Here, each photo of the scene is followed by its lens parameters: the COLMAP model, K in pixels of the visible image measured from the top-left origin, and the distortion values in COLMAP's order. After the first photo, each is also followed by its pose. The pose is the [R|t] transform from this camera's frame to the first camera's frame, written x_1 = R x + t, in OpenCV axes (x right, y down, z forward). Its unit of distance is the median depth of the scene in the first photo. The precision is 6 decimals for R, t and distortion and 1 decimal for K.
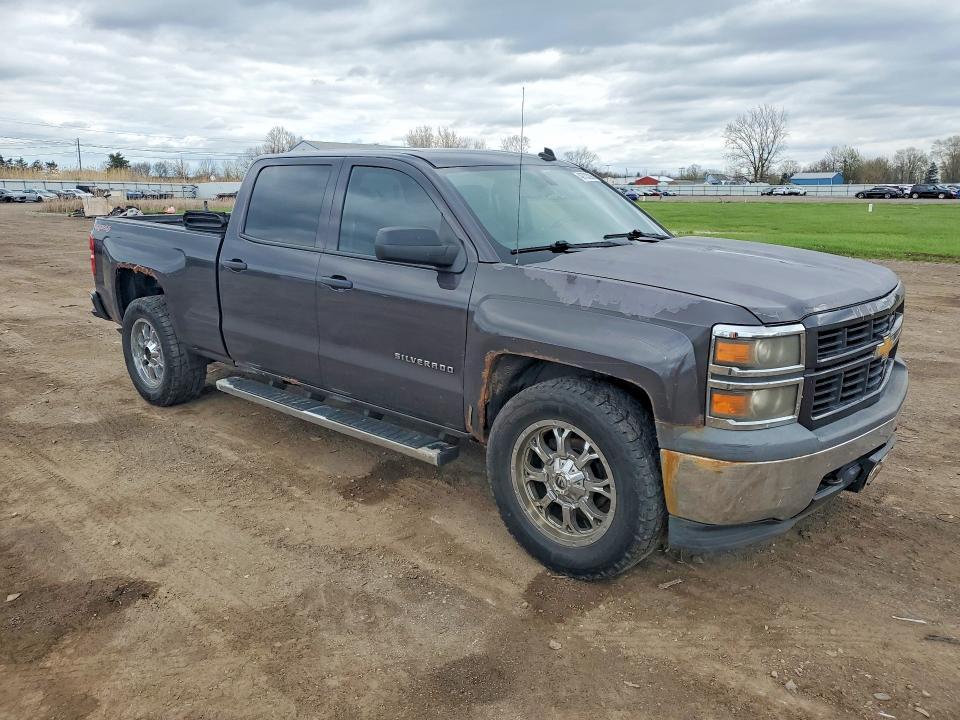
lens RADIAL K [[750.8, 0, 479.8], [0, 750.8, 334.1], [0, 0, 1]] dist [-0.000975, 0.000502]
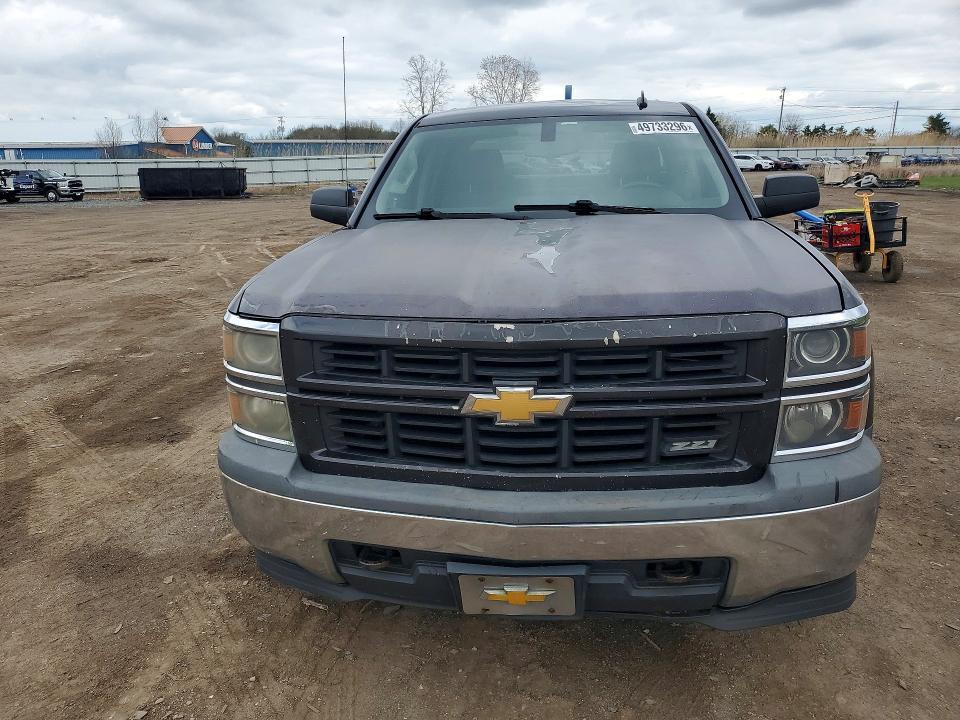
lens RADIAL K [[755.5, 0, 472.3], [0, 755.5, 357.2], [0, 0, 1]] dist [0.005491, 0.001799]
pose [[0.540692, 0.195390, -0.818214, 0.088535], [-0.138232, 0.980067, 0.142694, -0.008866], [0.829786, 0.035950, 0.556923, 0.056396]]
